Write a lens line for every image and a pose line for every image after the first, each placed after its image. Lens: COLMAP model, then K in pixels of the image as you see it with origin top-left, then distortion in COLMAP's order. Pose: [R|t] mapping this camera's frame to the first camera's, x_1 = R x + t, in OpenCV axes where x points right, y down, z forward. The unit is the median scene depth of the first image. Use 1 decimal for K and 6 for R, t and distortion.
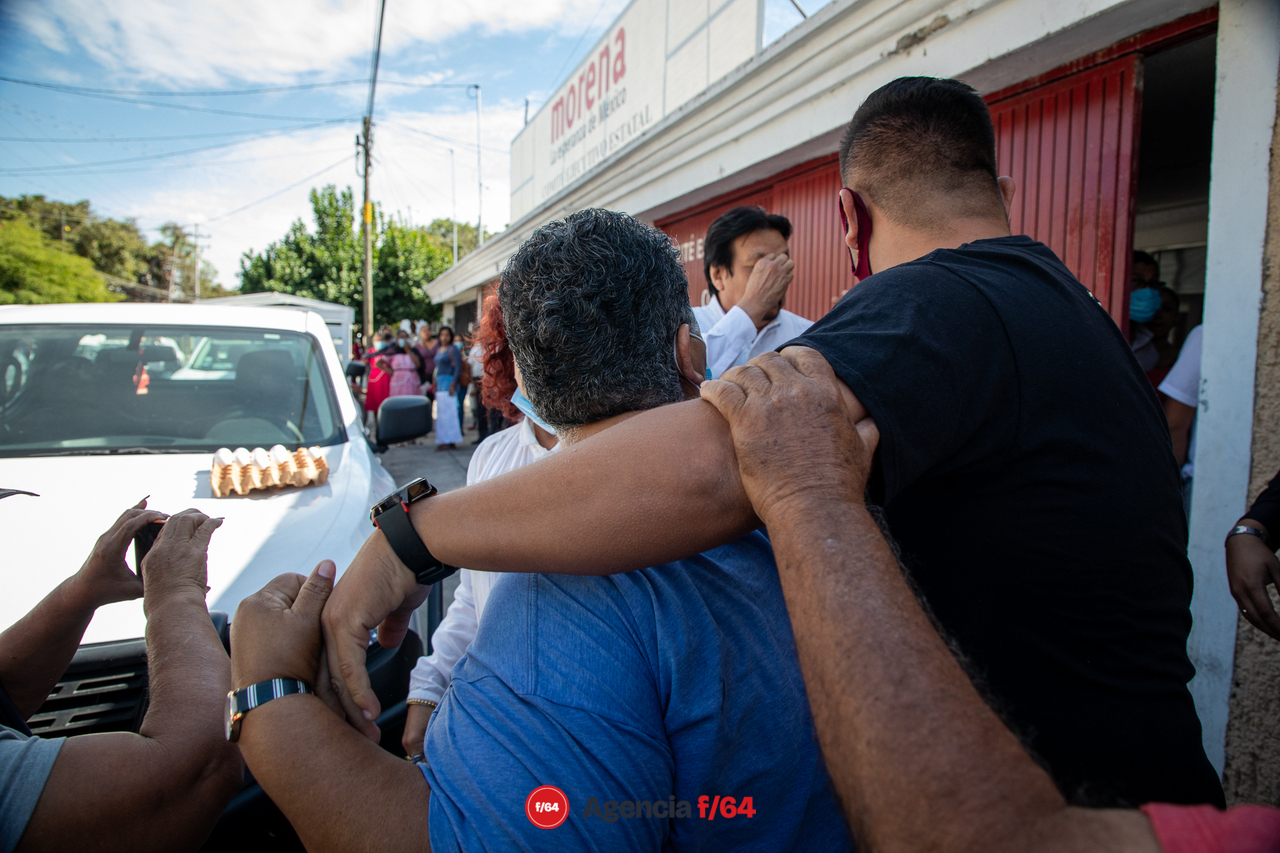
lens RADIAL K [[867.6, 0, 640.0], [0, 867.6, 426.5], [0, 0, 1]] dist [-0.084234, 0.049216]
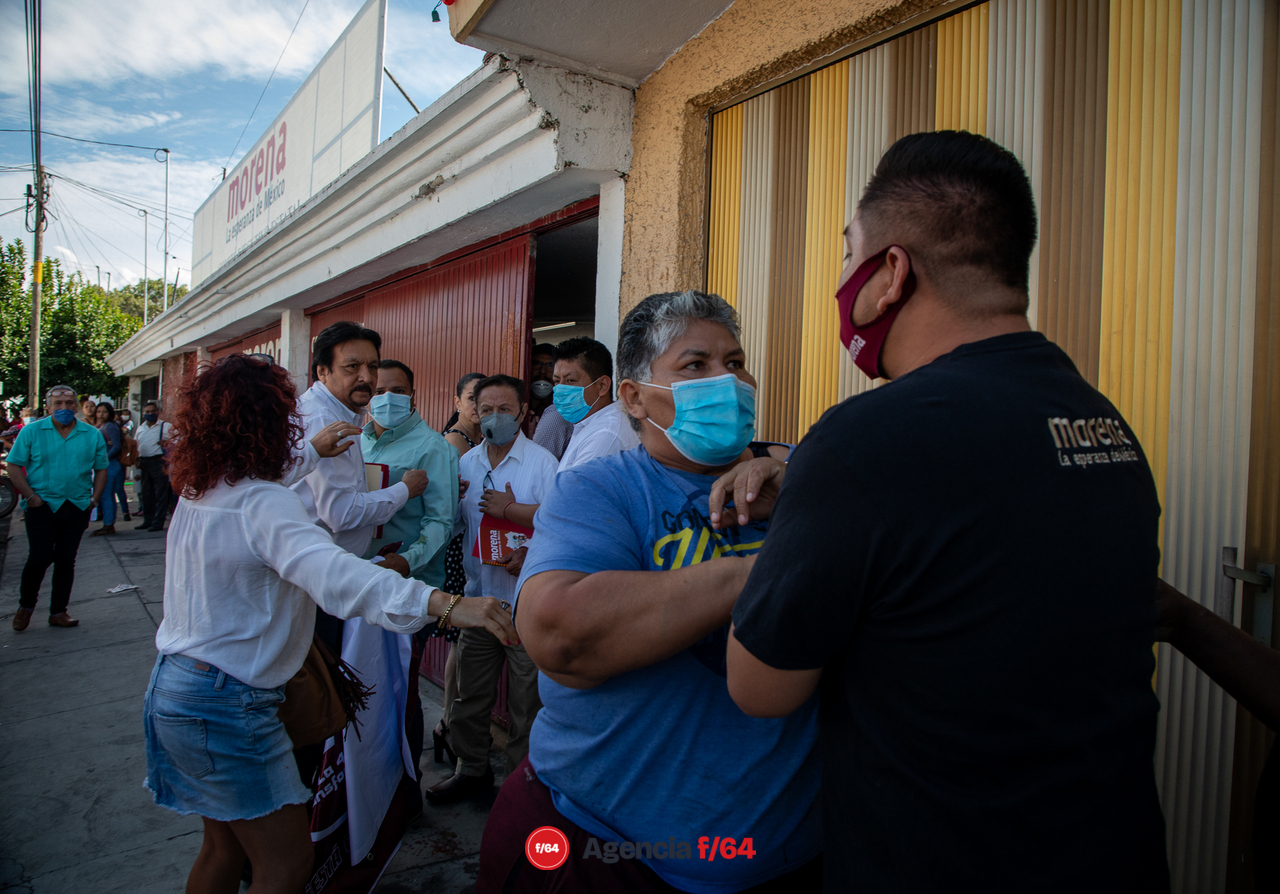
lens RADIAL K [[919.3, 0, 640.0], [0, 919.3, 447.0], [0, 0, 1]] dist [-0.059337, 0.031464]
pose [[0.963726, 0.019375, 0.266189, 0.038488], [0.001194, 0.997038, -0.076895, 0.004472], [-0.266890, 0.074423, 0.960849, -0.051020]]
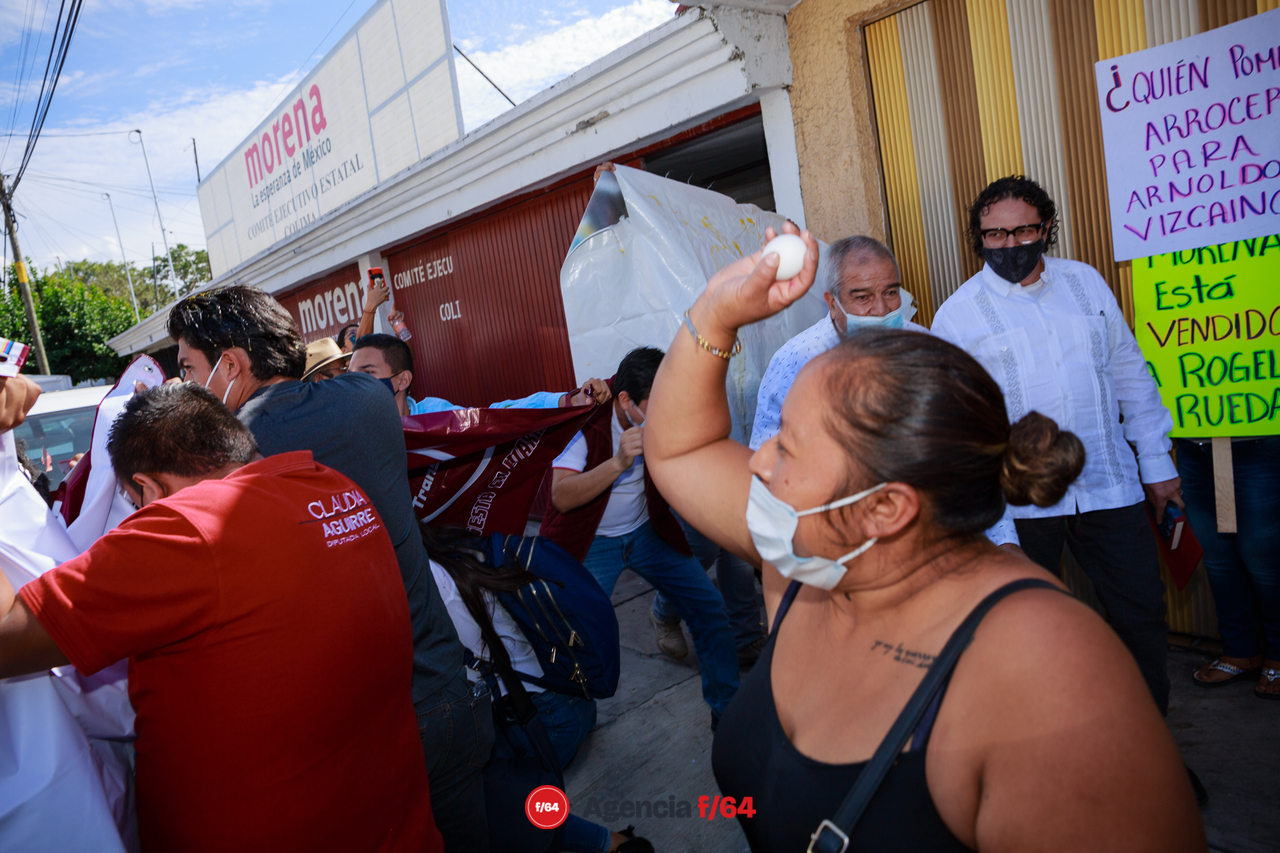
lens RADIAL K [[878.2, 0, 616.2], [0, 878.2, 419.5], [0, 0, 1]] dist [-0.110808, 0.102586]
pose [[0.933244, -0.196125, 0.300984, -0.027018], [0.195399, 0.980174, 0.032832, 0.001746], [-0.301455, 0.028172, 0.953064, -0.064176]]
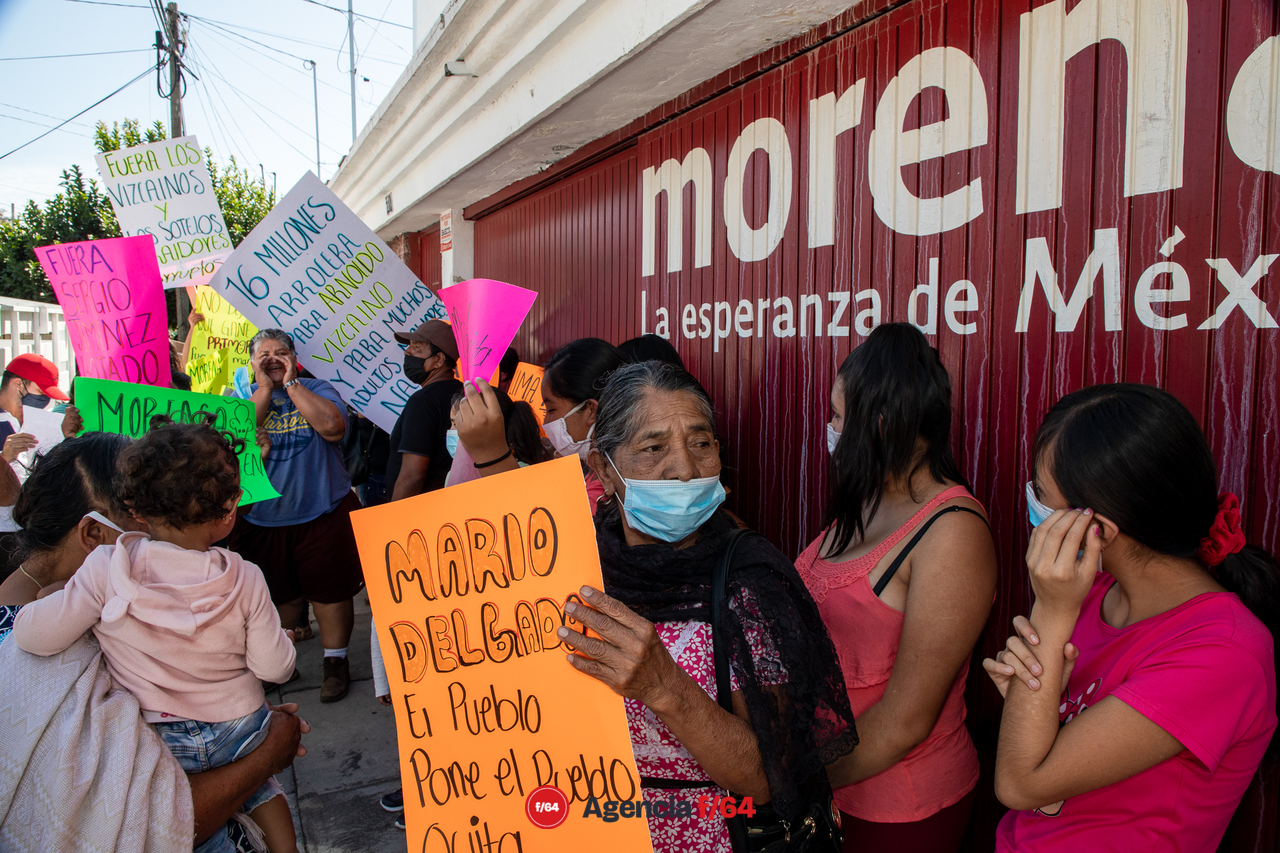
lens RADIAL K [[884.9, 0, 640.0], [0, 884.9, 426.5], [0, 0, 1]] dist [-0.073228, 0.027729]
pose [[0.993046, -0.016605, 0.116553, -0.052997], [0.016732, 0.999860, -0.000113, -0.040456], [-0.116535, 0.002062, 0.993184, 0.313685]]
